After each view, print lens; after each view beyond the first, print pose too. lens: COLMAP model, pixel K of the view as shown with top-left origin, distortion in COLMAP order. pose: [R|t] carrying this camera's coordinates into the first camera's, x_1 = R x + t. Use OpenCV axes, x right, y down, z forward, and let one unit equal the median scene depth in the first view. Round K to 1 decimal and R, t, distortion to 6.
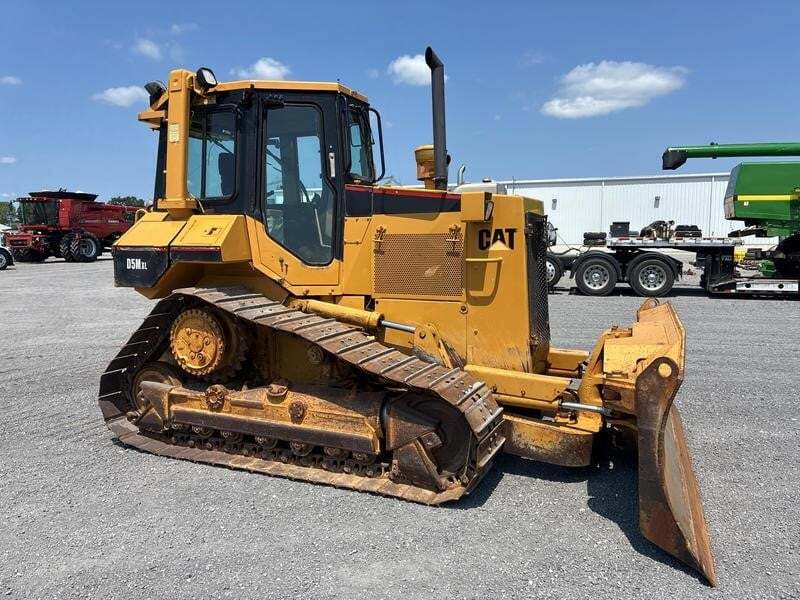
lens RADIAL K [[606.2, 0, 392.7], [0, 606.2, 297.2], [0, 0, 1]] dist [0.048222, -0.058750]
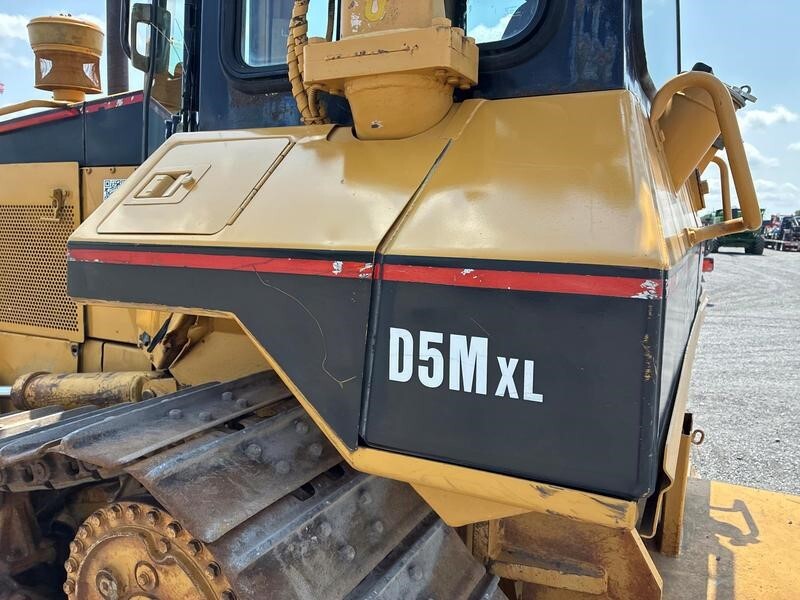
lens RADIAL K [[606.2, 0, 415.9], [0, 606.2, 306.5], [0, 0, 1]] dist [0.048222, -0.058750]
pose [[0.999224, 0.016846, 0.035604, -0.451230], [-0.017541, 0.999660, 0.019295, -0.075778], [-0.035267, -0.019905, 0.999180, 0.849968]]
